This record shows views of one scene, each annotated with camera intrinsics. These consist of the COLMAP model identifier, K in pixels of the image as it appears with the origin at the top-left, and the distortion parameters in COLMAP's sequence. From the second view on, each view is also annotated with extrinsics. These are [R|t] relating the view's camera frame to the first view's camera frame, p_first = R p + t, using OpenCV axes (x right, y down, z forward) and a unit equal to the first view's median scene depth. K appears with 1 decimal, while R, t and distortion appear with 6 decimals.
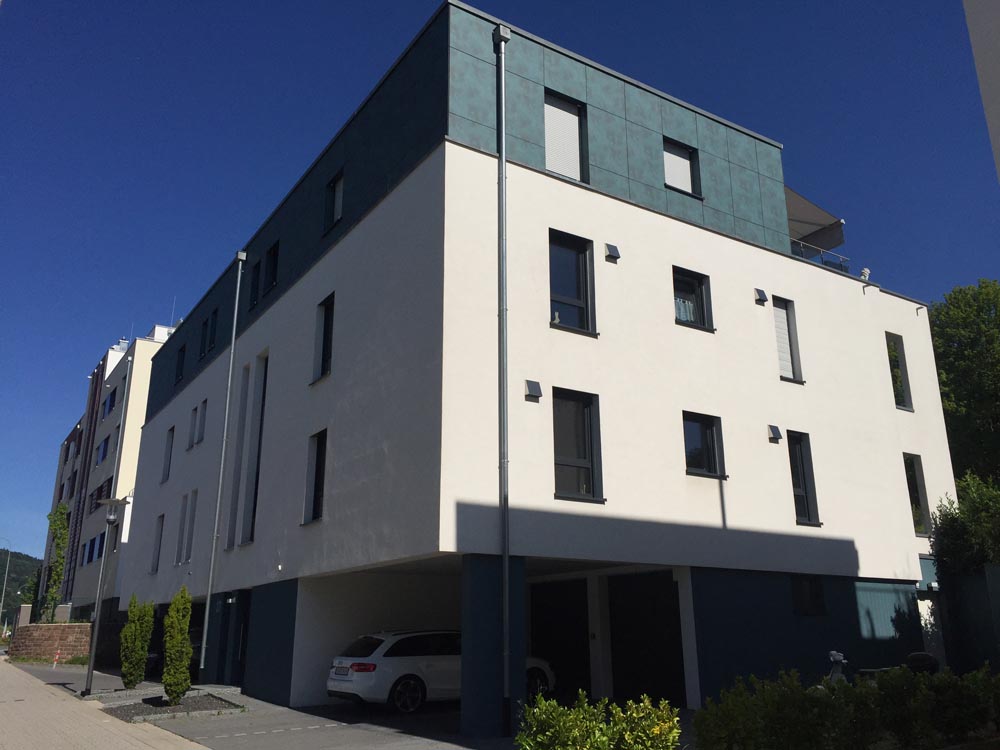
lens RADIAL K [[849.2, 0, 500.0], [0, 849.2, 375.0], [0, 0, 1]] dist [0.073072, -0.101978]
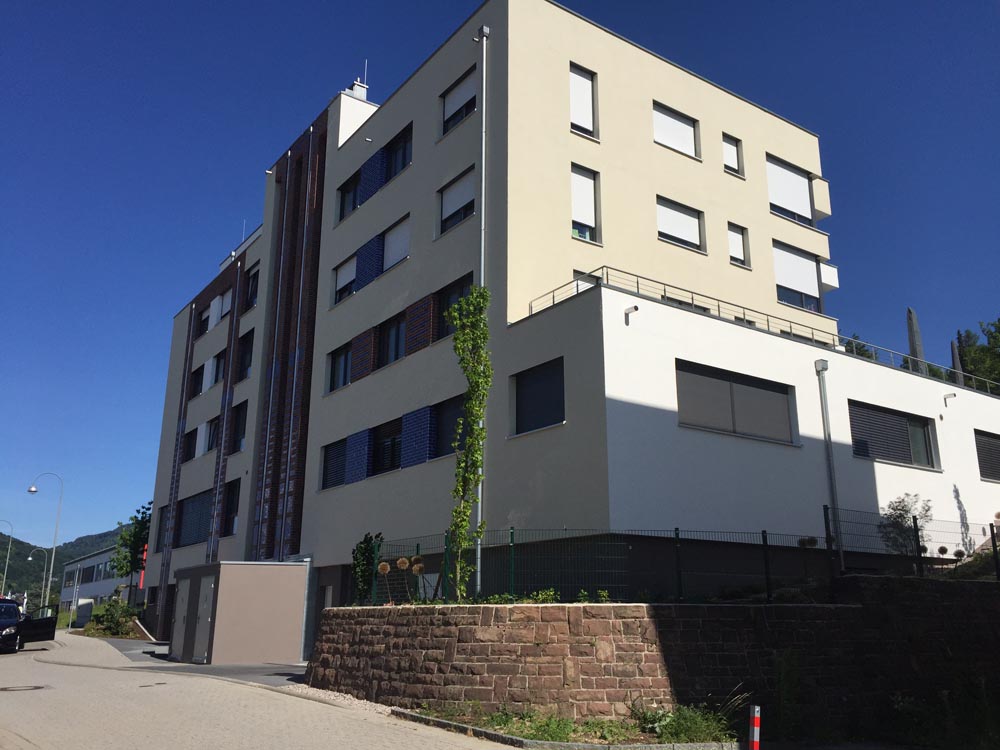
lens RADIAL K [[867.0, 0, 502.4], [0, 867.0, 359.9], [0, 0, 1]] dist [0.086093, -0.111046]
pose [[0.999027, 0.015915, 0.041127, -0.307597], [-0.016223, 0.999843, 0.007151, 0.107265], [-0.041007, -0.007812, 0.999128, 0.369875]]
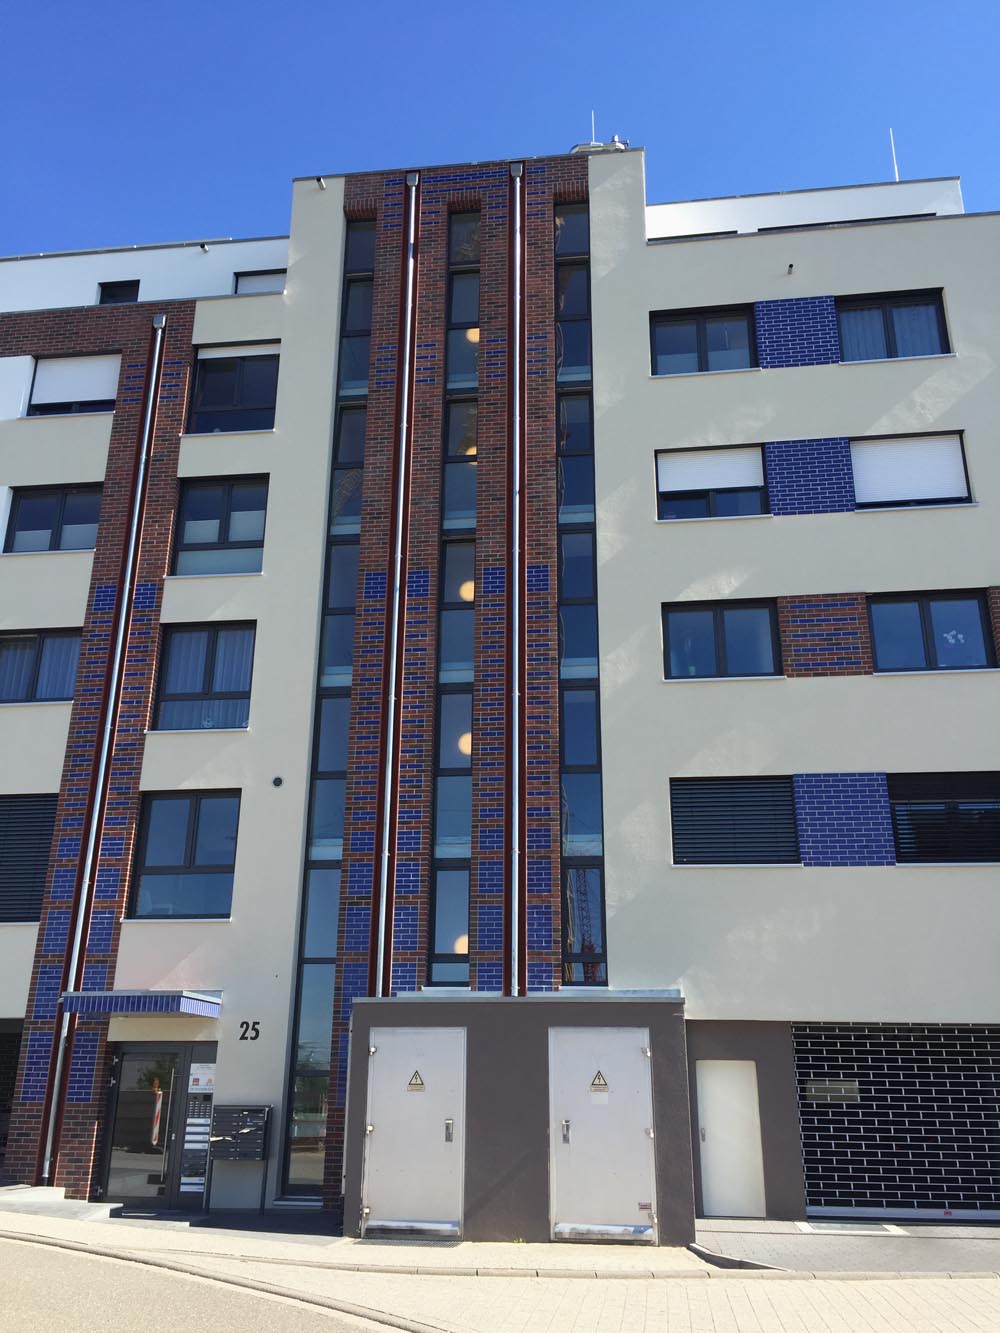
lens RADIAL K [[1132.0, 0, 492.6], [0, 1132.0, 666.9], [0, 0, 1]] dist [0.073072, -0.101978]
pose [[0.638700, 0.279377, 0.716945, -0.592488], [-0.237411, 0.957848, -0.161751, 0.178093], [-0.731914, -0.066900, 0.678105, 0.620285]]
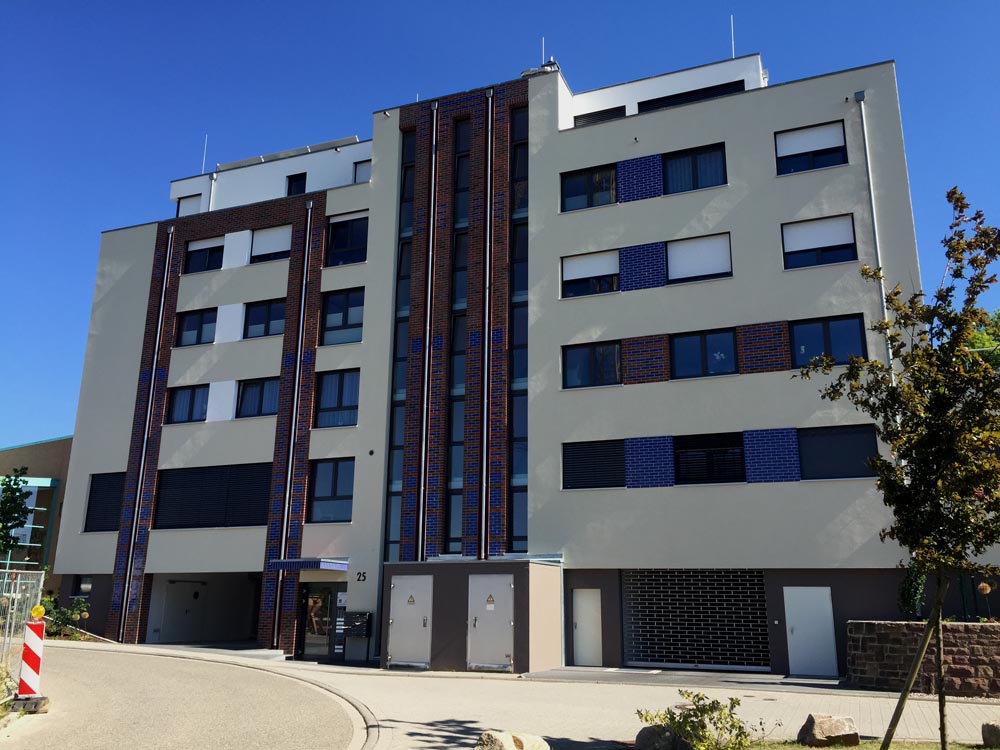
lens RADIAL K [[849.2, 0, 500.0], [0, 849.2, 375.0], [0, 0, 1]] dist [0.073072, -0.101978]
pose [[0.807245, 0.172176, 0.564544, -0.605711], [-0.186579, 0.981897, -0.032671, 0.138811], [-0.559949, -0.078959, 0.824756, 0.480688]]
